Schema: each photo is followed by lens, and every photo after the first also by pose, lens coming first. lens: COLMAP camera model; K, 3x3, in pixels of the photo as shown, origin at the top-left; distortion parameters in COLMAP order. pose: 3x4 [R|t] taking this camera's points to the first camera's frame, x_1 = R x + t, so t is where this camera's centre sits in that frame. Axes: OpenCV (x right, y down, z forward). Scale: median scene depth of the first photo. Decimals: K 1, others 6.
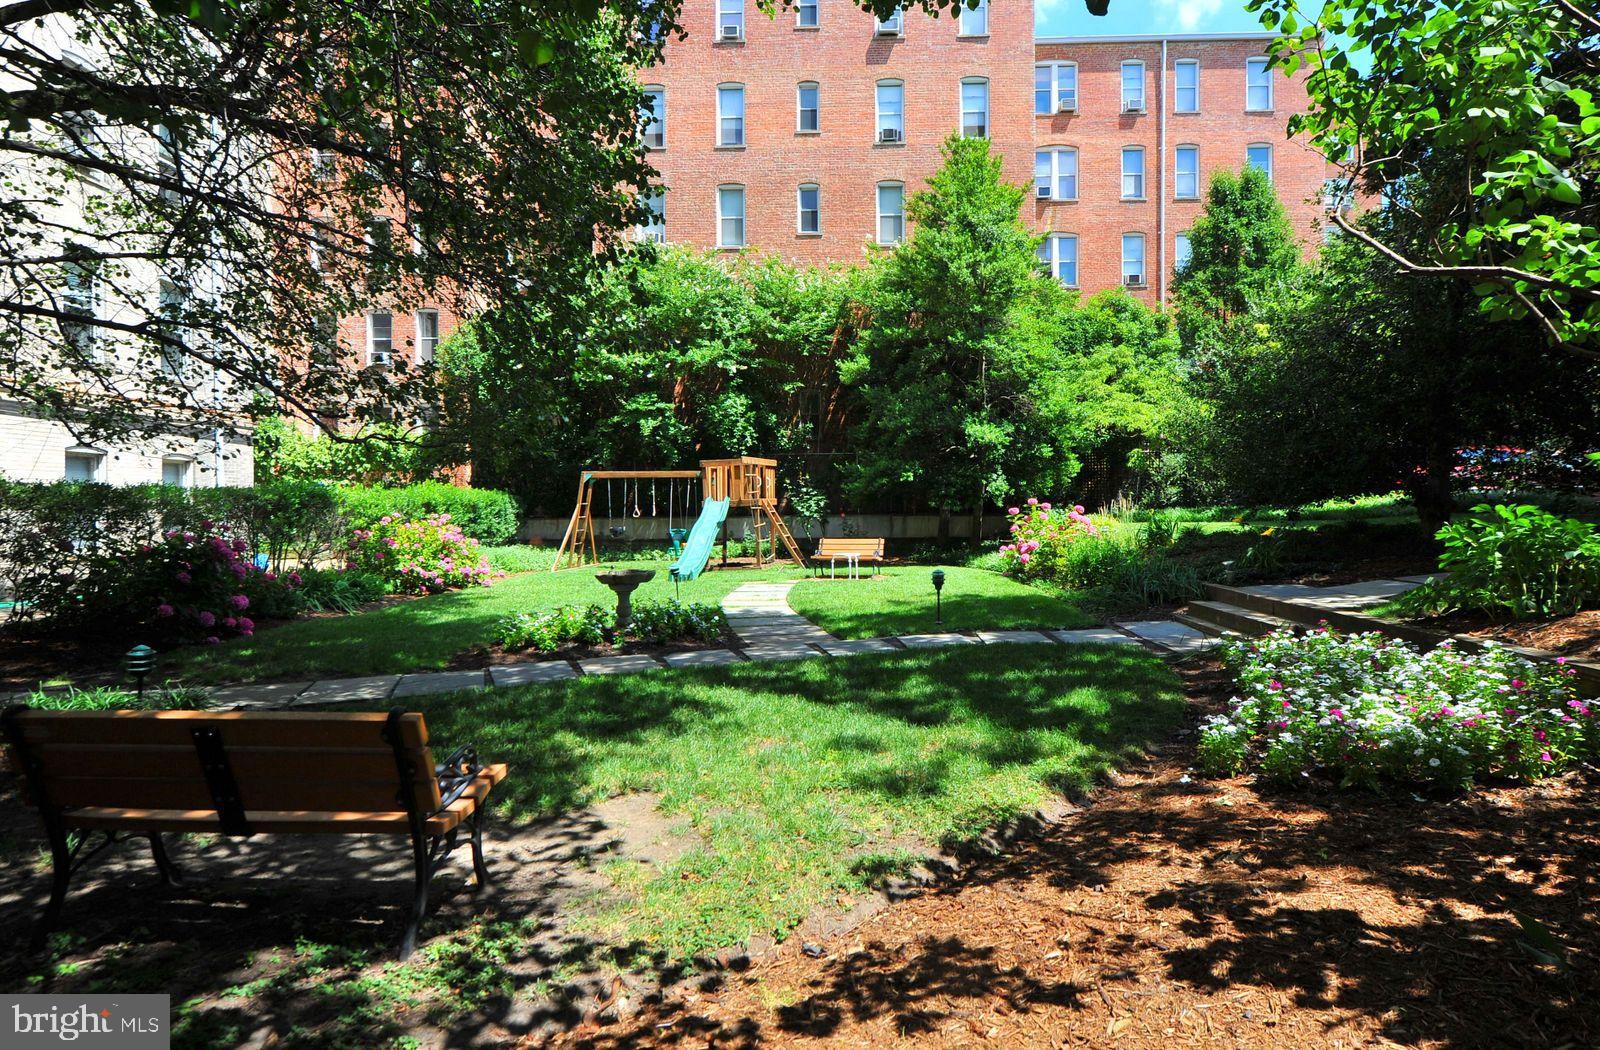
lens RADIAL K [[876.0, 0, 802.2], [0, 876.0, 525.2], [0, 0, 1]] dist [-0.004145, 0.000476]
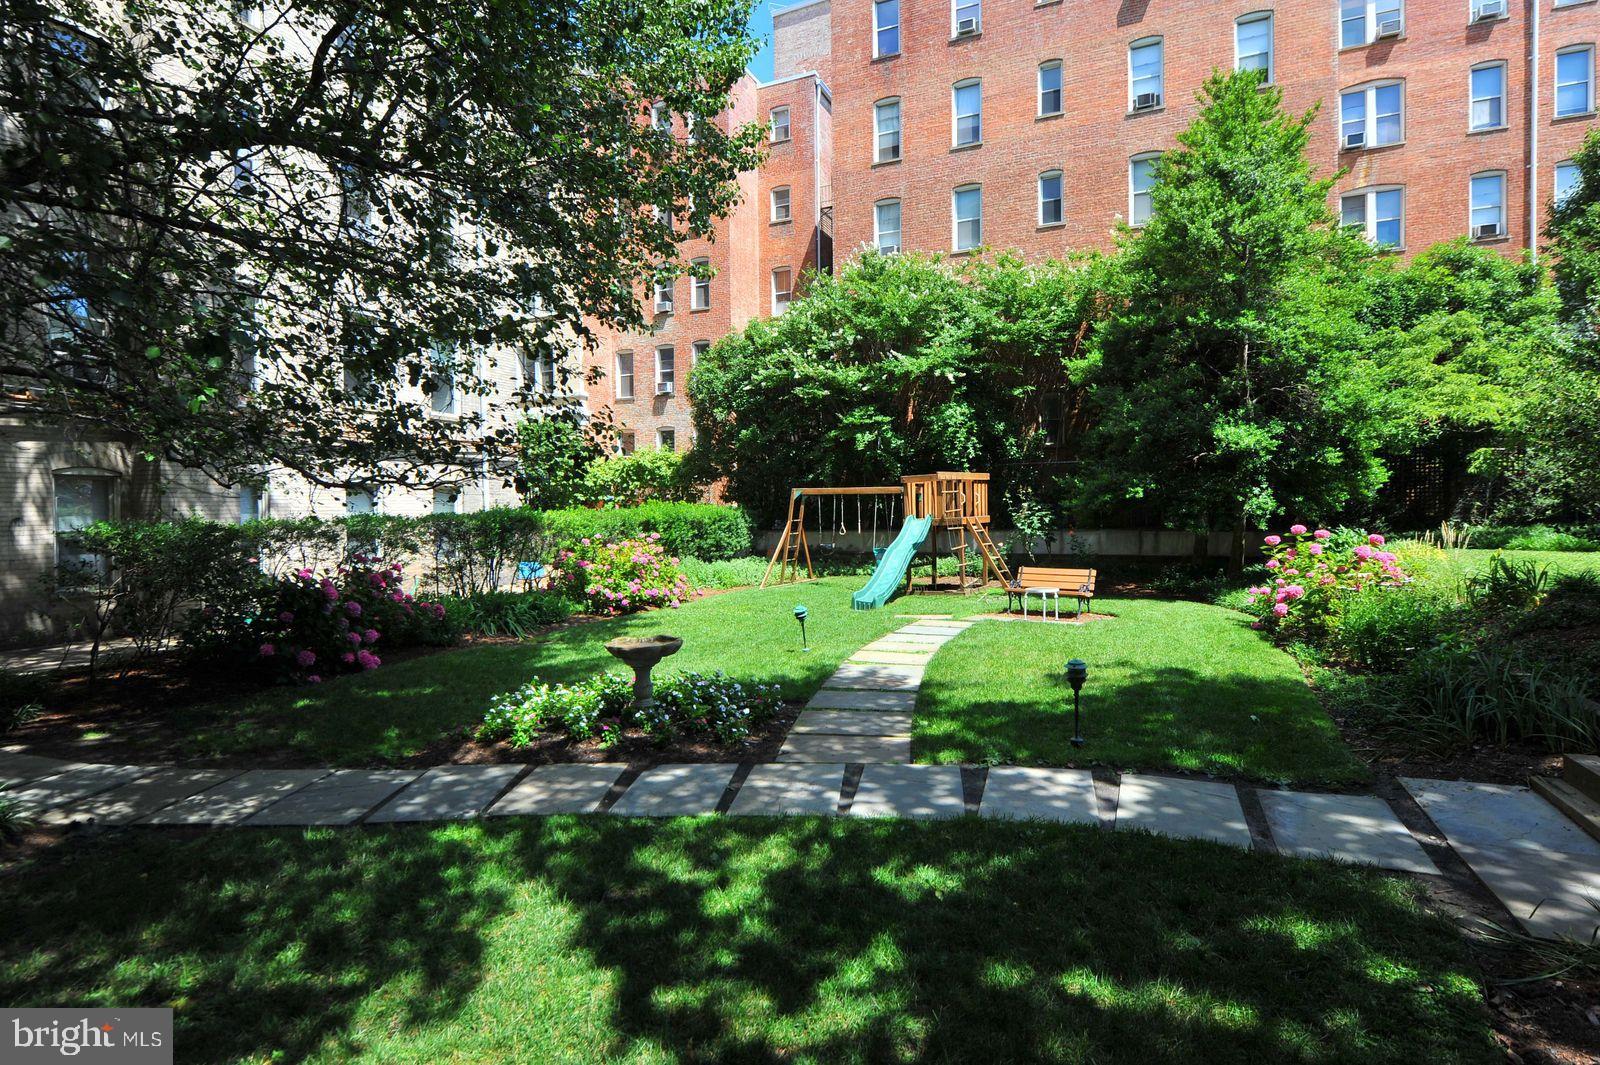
lens RADIAL K [[775.2, 0, 795.8], [0, 775.2, 532.4], [0, 0, 1]] dist [-0.006297, -0.002199]
pose [[0.930170, 0.006813, -0.367066, 0.074560], [-0.001652, 0.999895, 0.014372, -0.022780], [0.367125, -0.012762, 0.930084, 0.166023]]
